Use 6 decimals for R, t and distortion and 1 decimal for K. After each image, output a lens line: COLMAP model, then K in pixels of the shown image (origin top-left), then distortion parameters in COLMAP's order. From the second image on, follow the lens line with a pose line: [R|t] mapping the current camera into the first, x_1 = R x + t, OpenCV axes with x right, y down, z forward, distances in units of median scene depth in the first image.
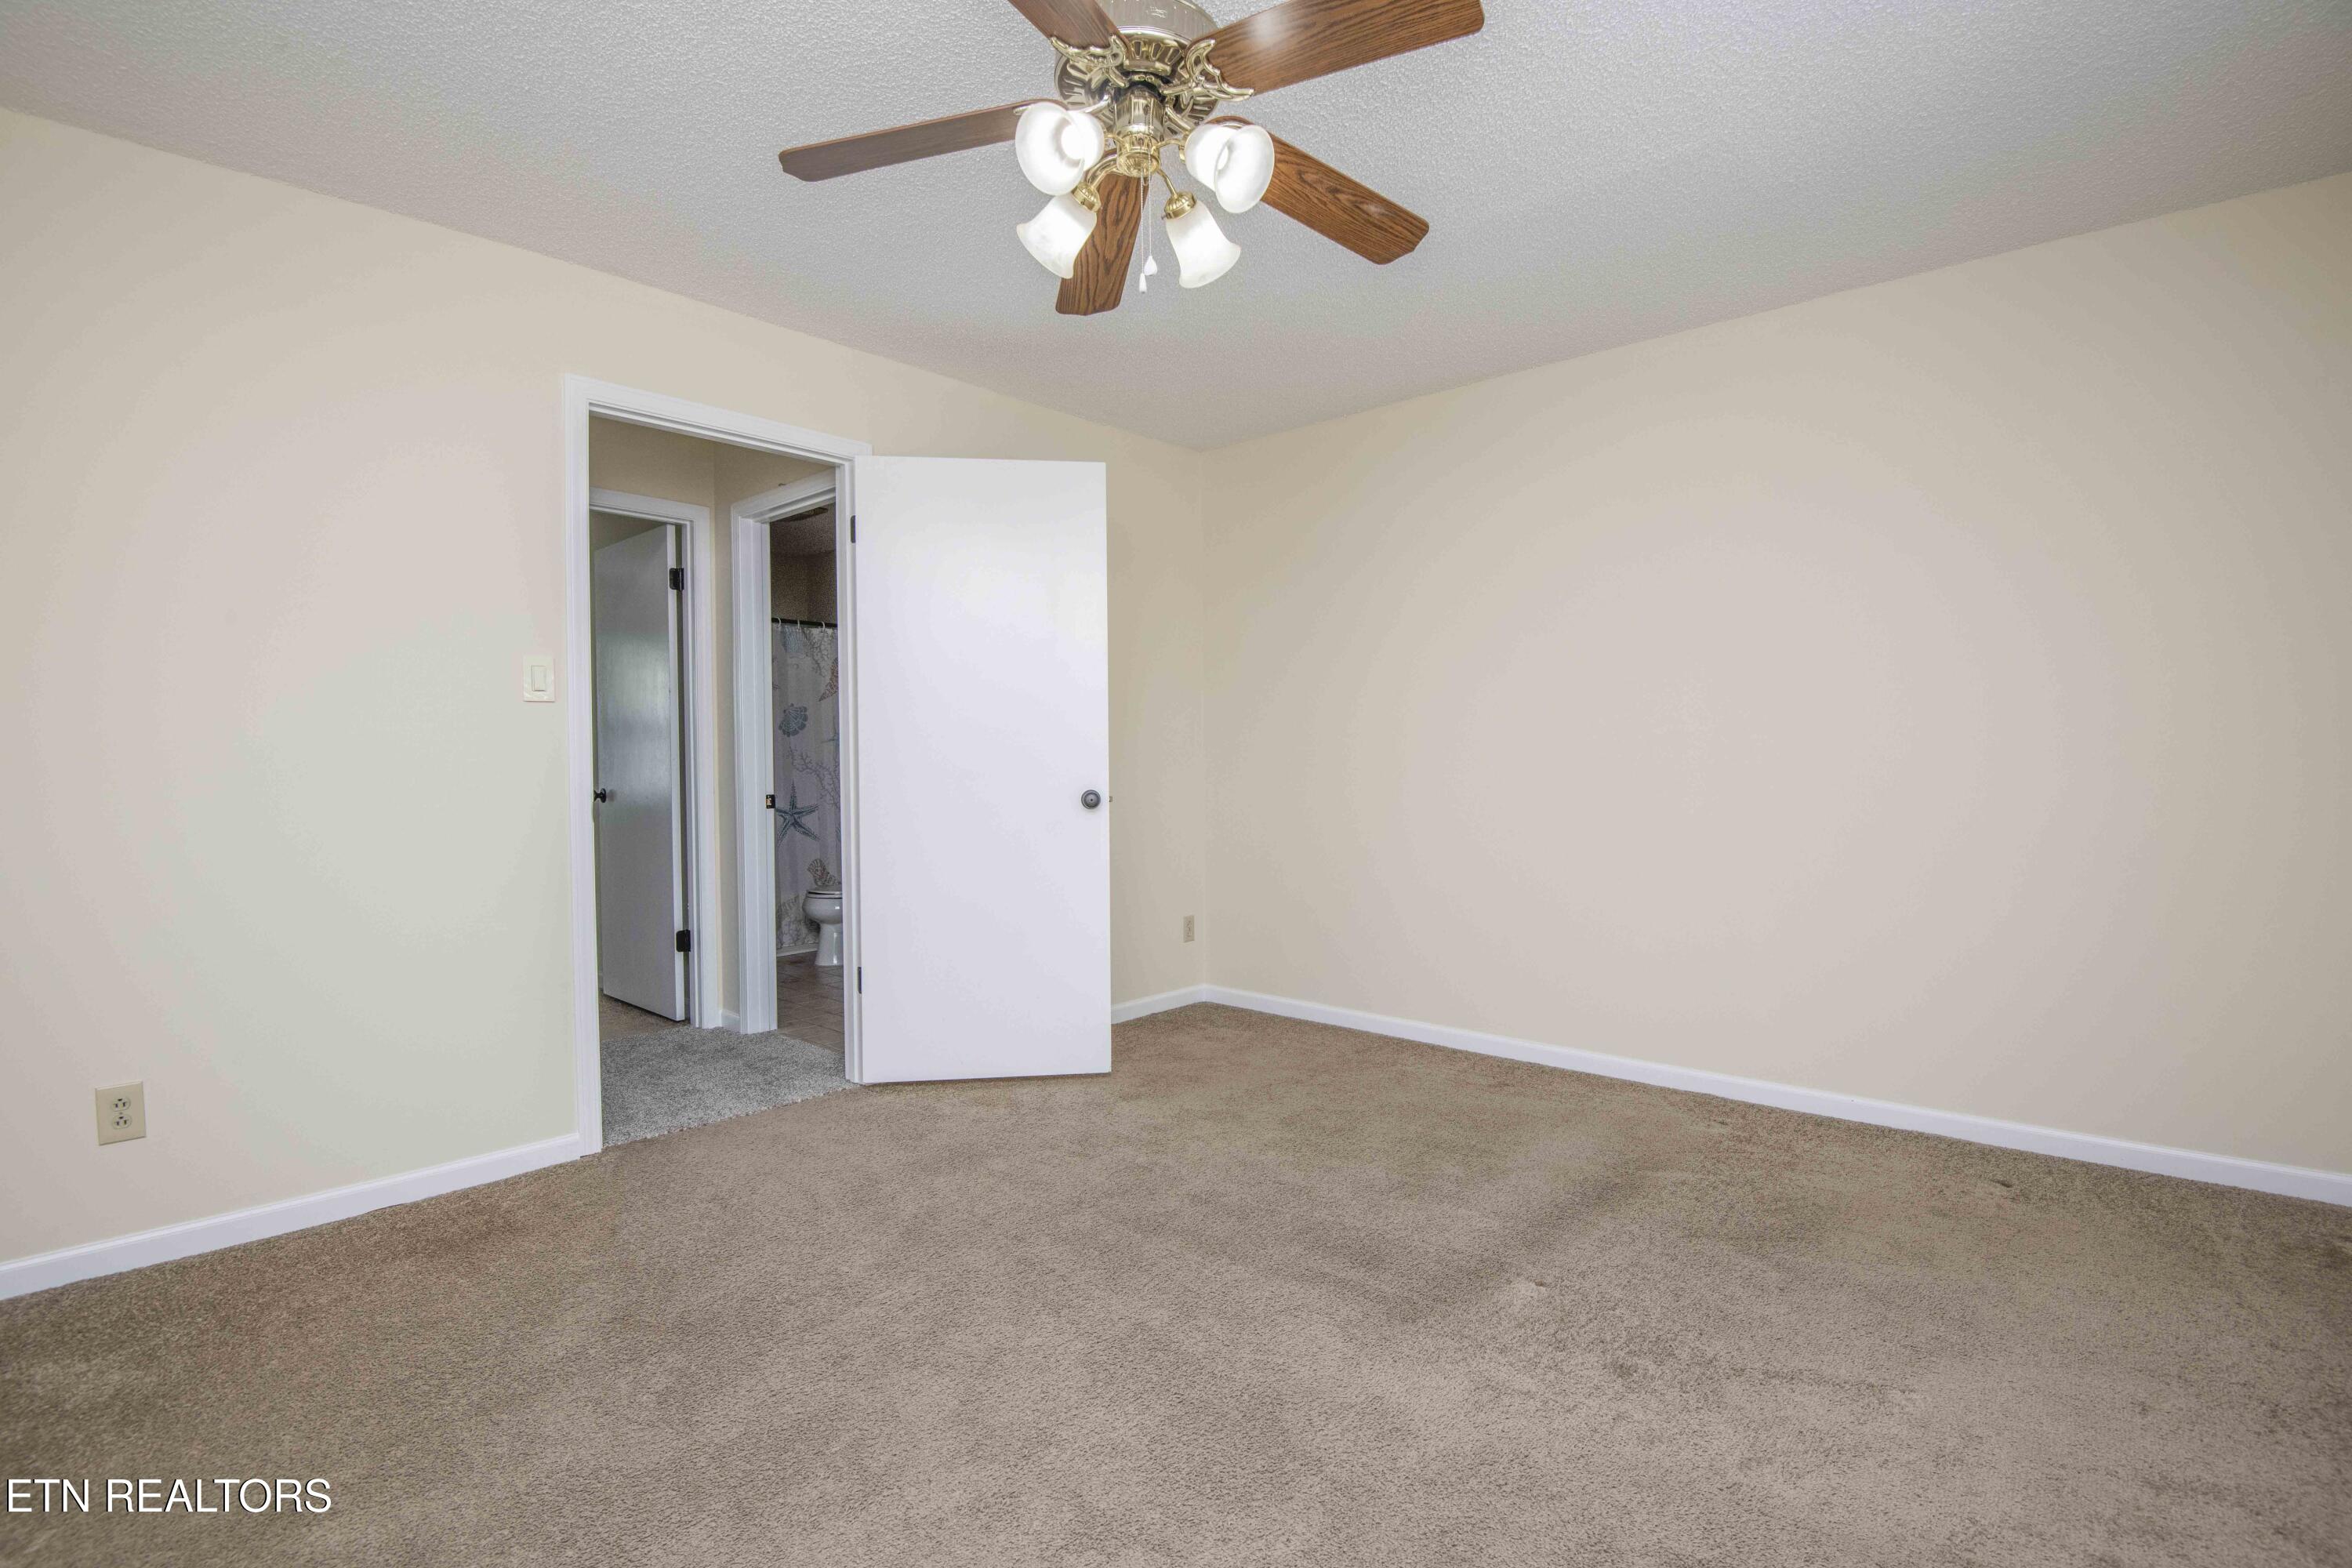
lens RADIAL K [[1091.1, 0, 1182.6], [0, 1091.1, 784.2], [0, 0, 1]] dist [-0.001643, -0.016886]
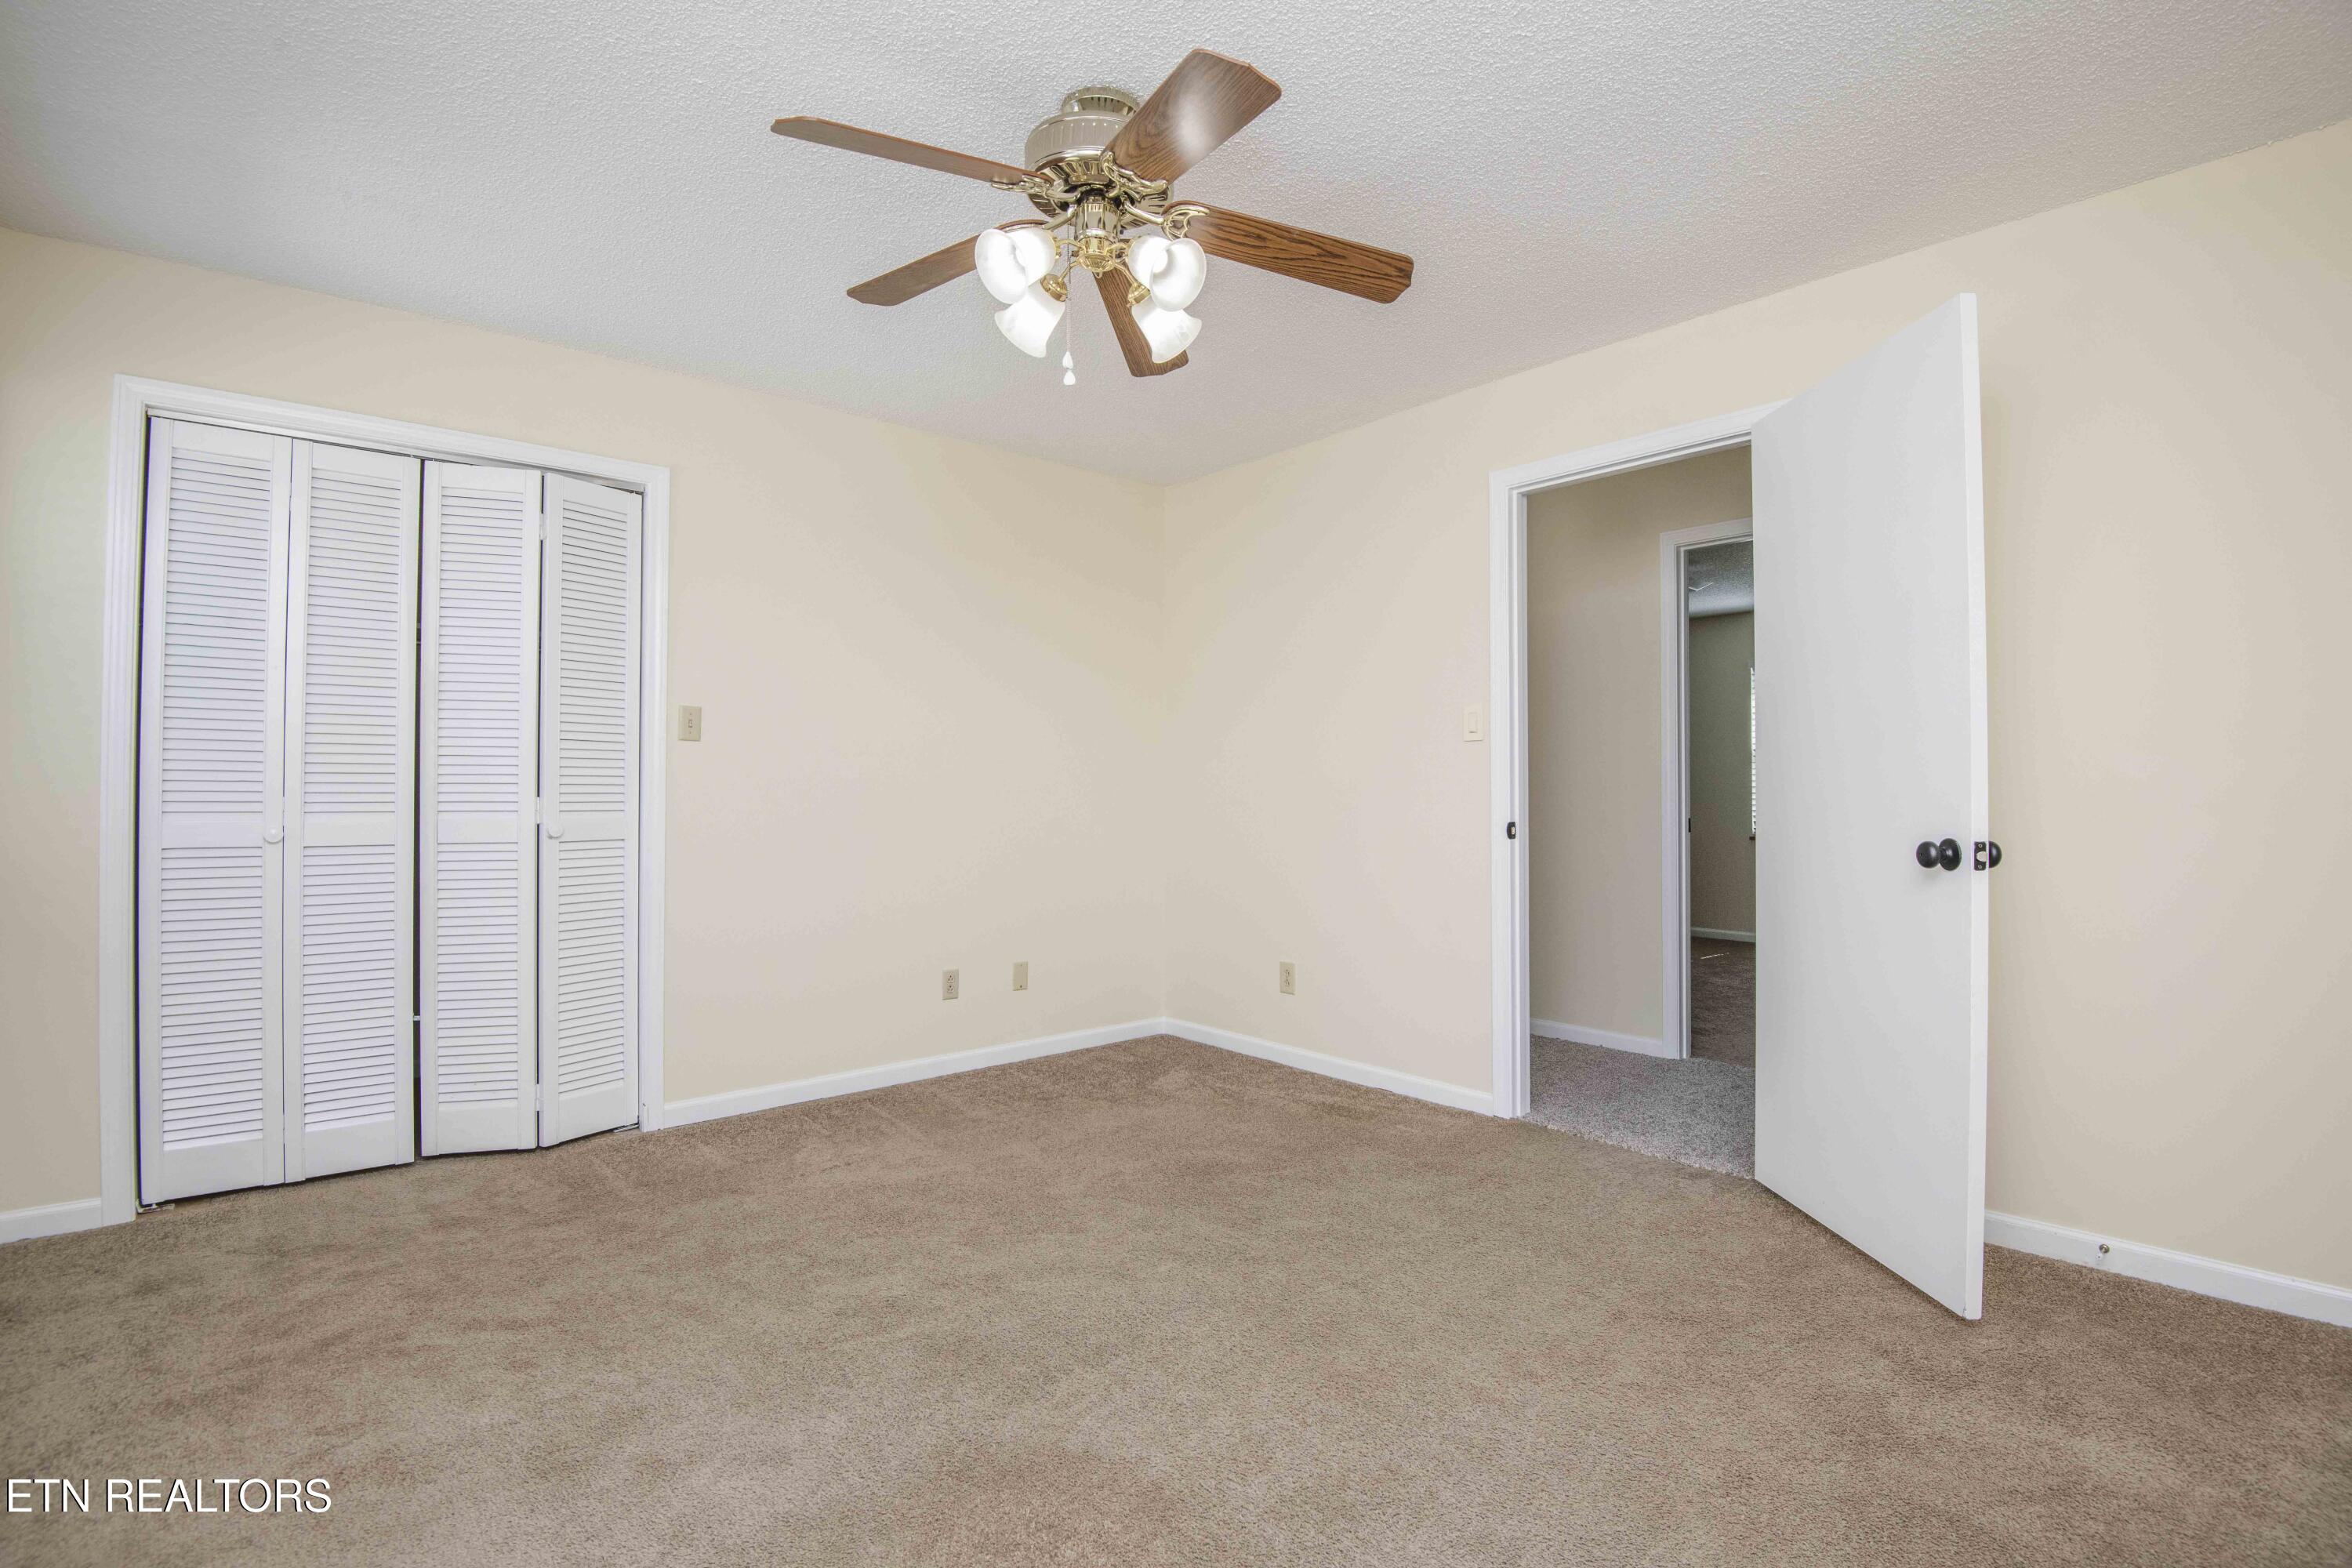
lens RADIAL K [[1108.1, 0, 1181.2], [0, 1108.1, 795.5], [0, 0, 1]] dist [0.000635, -0.029401]
pose [[-0.129551, 0.006815, -0.991549, 0.694492], [-0.024931, 0.999638, 0.010128, -0.016617], [0.991259, 0.026032, -0.129334, 0.790480]]
